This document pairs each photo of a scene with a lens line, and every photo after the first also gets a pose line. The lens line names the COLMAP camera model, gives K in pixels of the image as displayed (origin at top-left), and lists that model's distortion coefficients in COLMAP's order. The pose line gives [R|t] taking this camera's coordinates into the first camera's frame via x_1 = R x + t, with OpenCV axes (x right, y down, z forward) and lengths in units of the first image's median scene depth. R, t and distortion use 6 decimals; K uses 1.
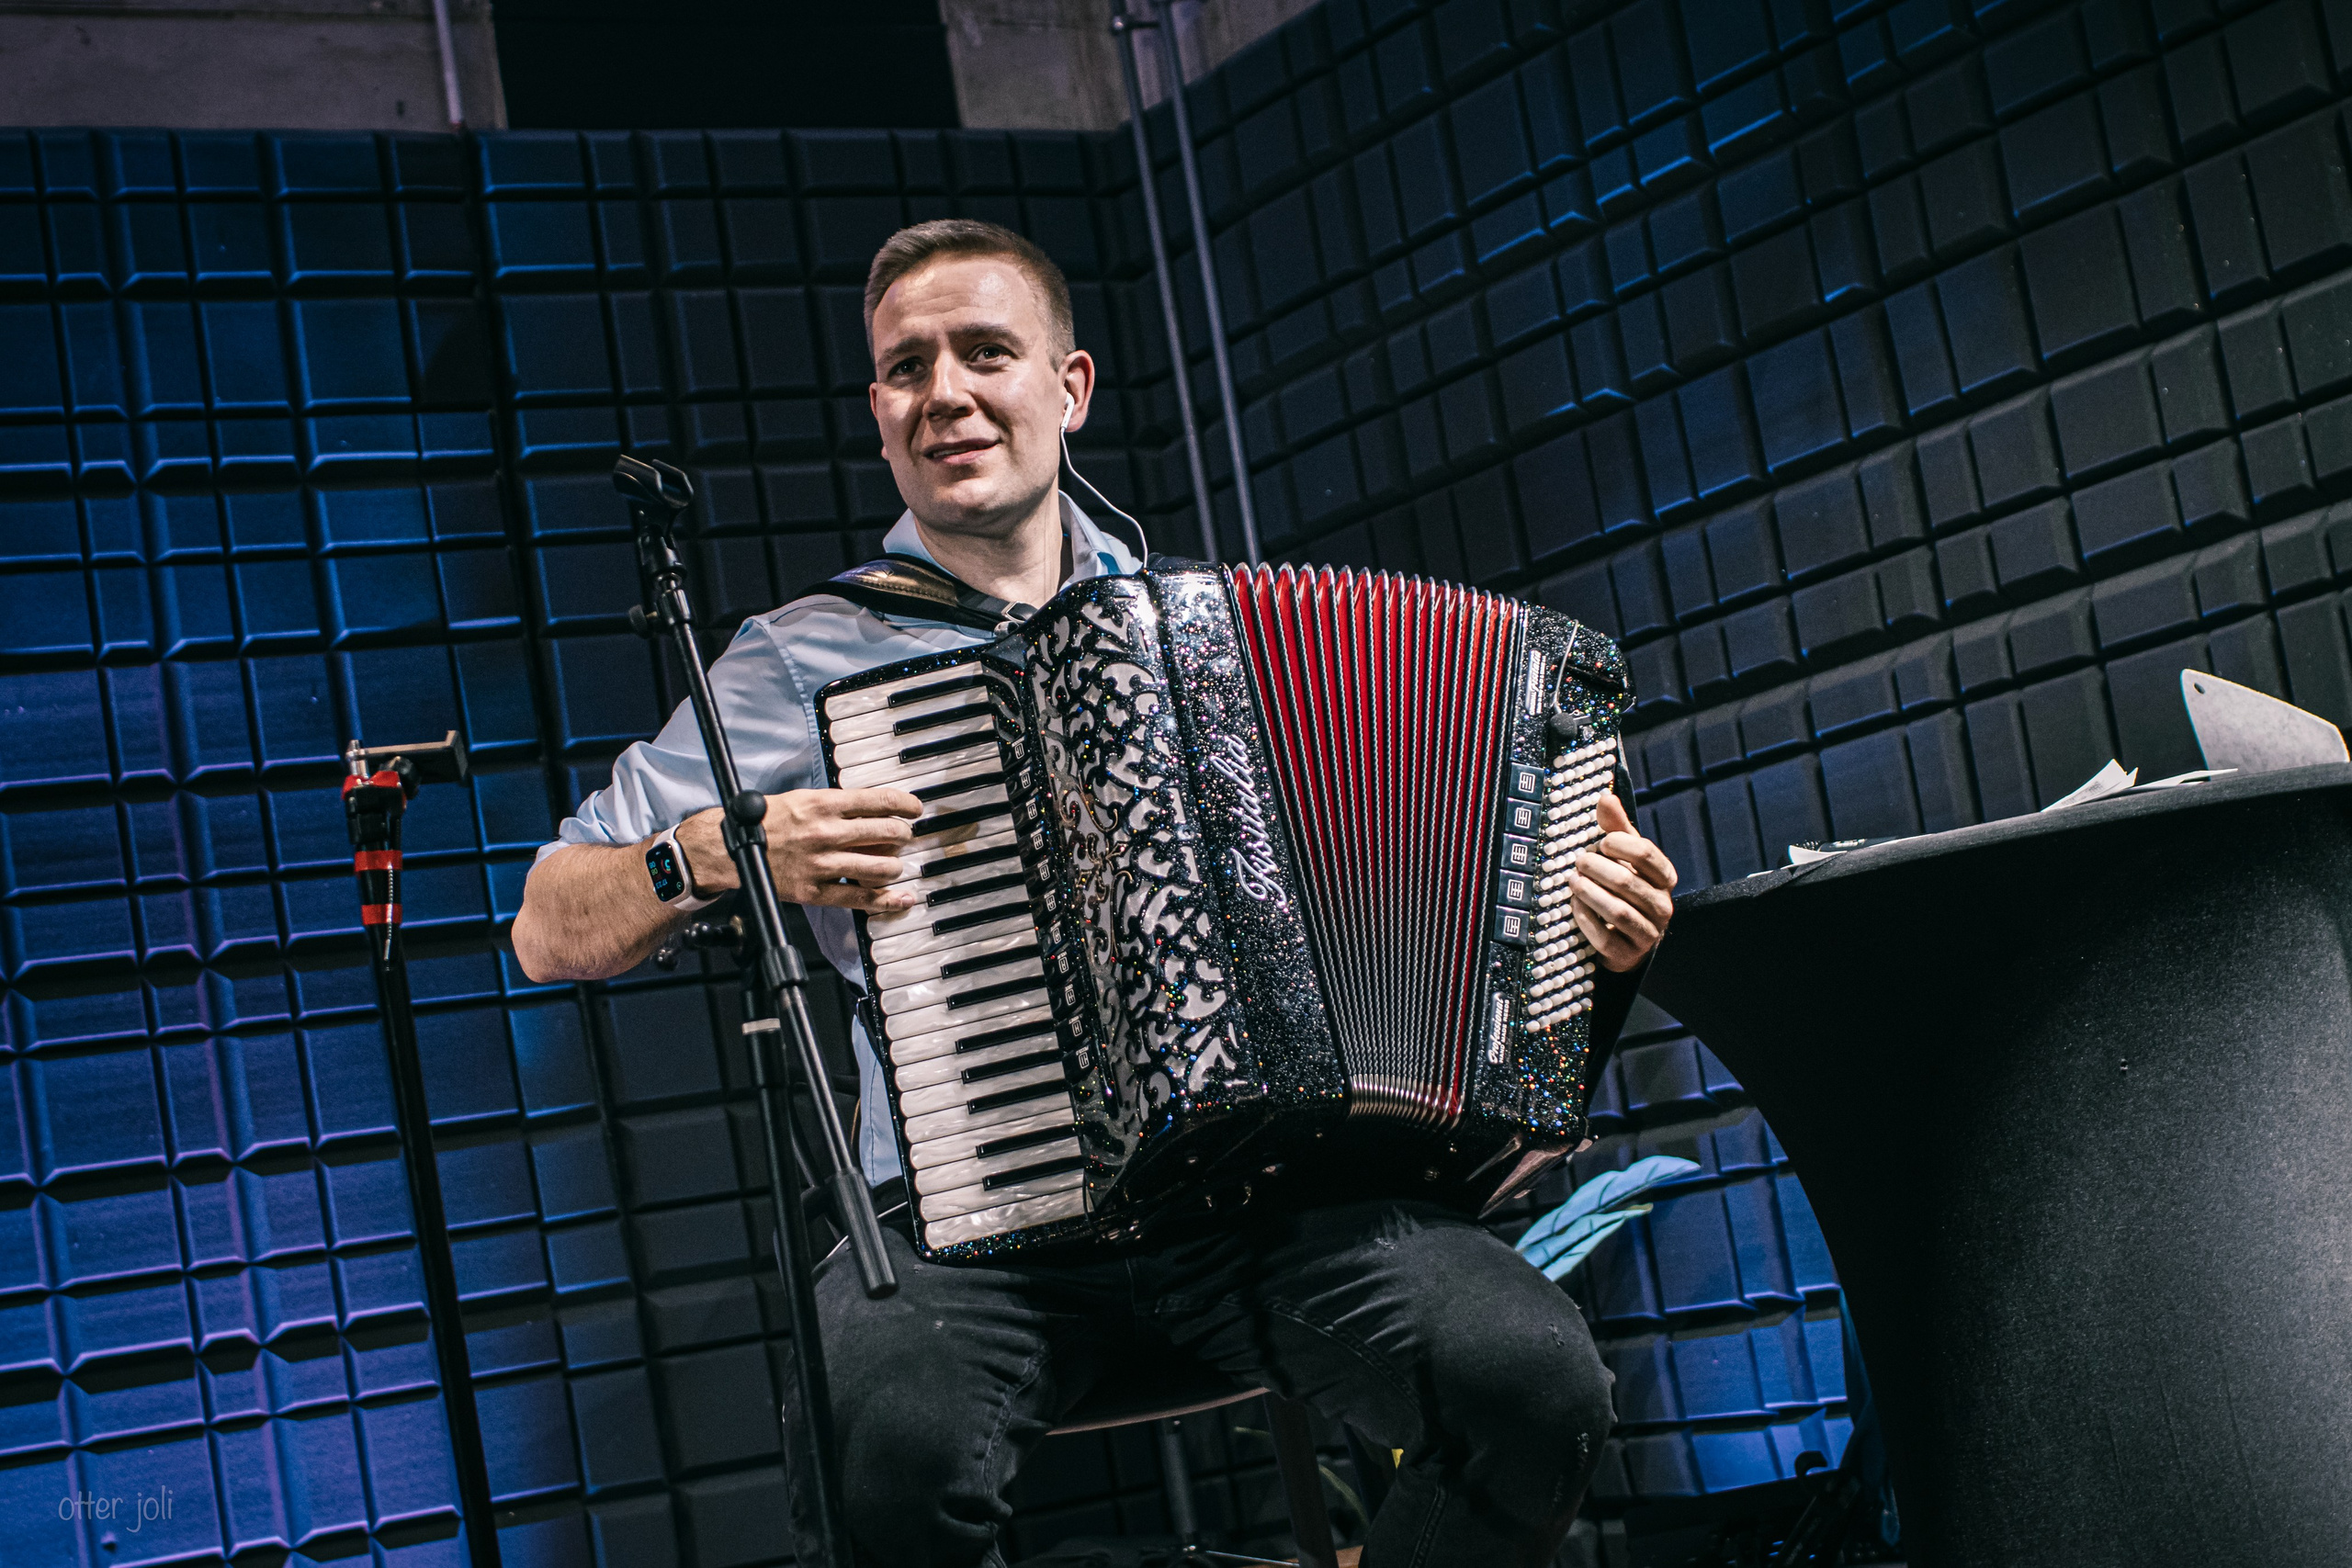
lens RADIAL K [[3840.1, 0, 1204.8], [0, 3840.1, 840.0], [0, 0, 1]] dist [-0.080015, 0.000000]
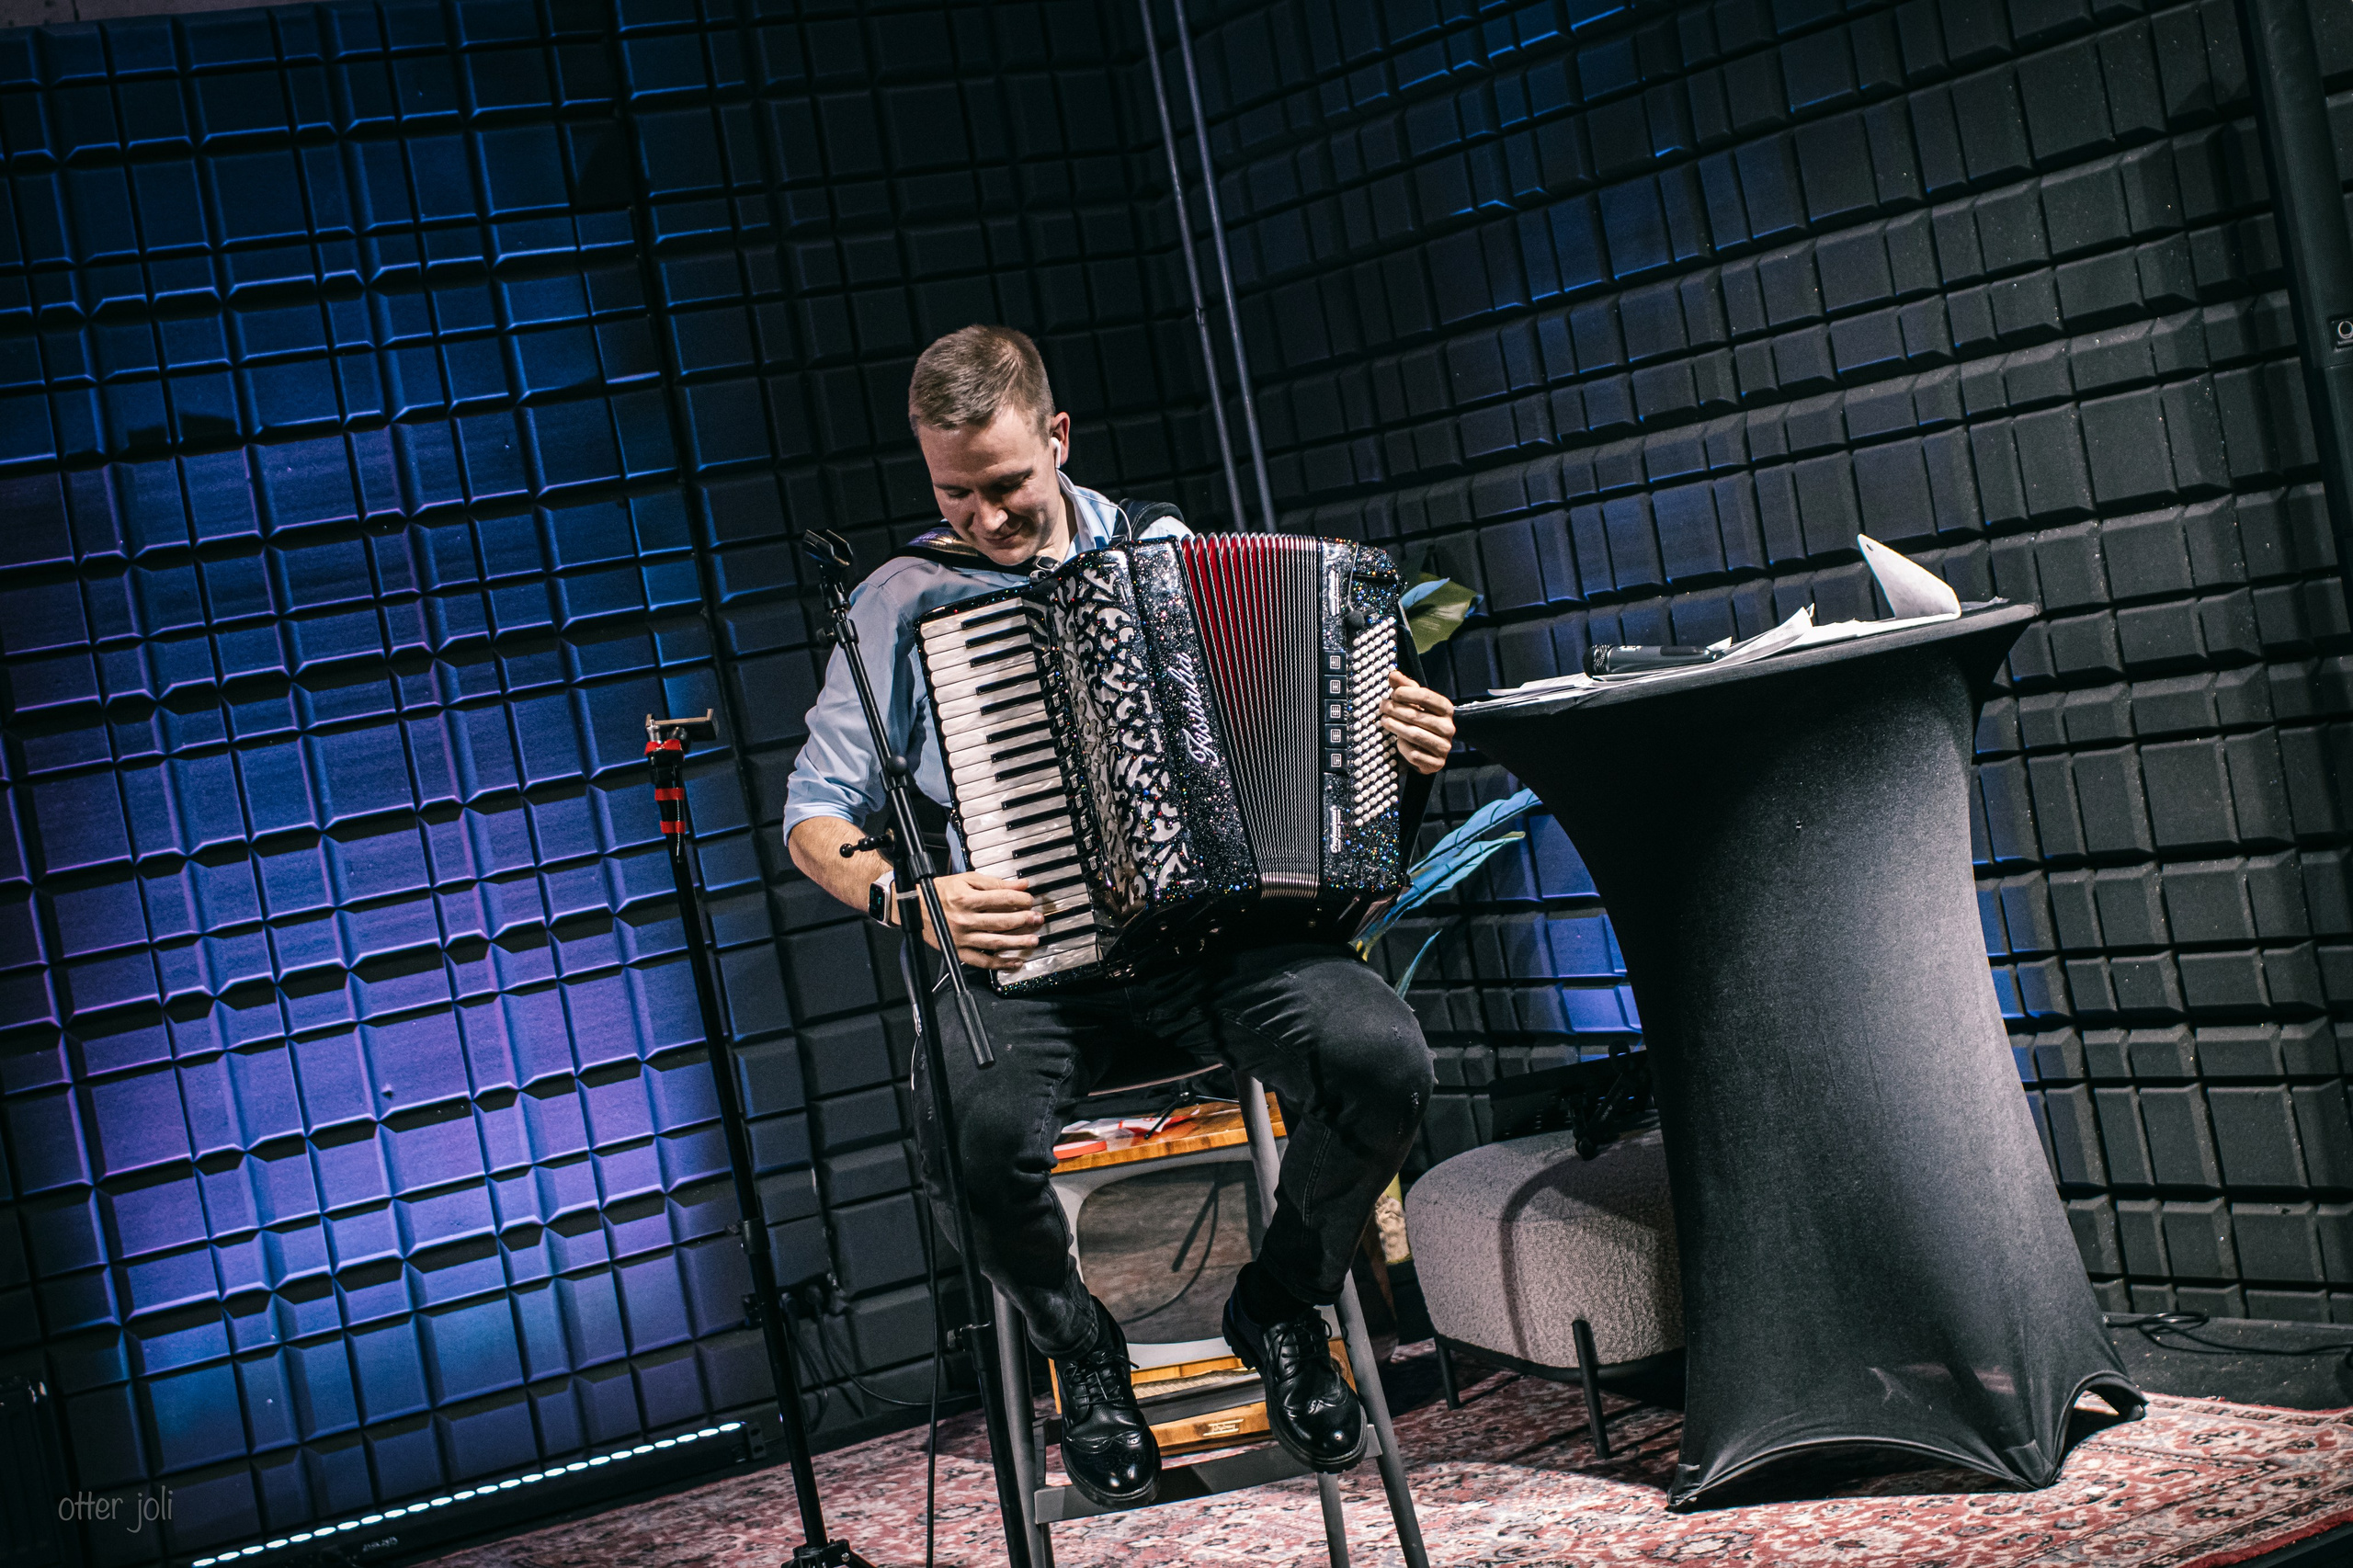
lens RADIAL K [[3842.1, 0, 1178.4], [0, 3842.1, 799.8], [0, 0, 1]] dist [-0.080015, 0.000000]
pose [[0.999783, -0.010857, -0.017779, 0.018760], [0.013494, 0.987715, 0.155685, -0.122497], [0.015871, -0.155891, 0.987647, -0.317116]]
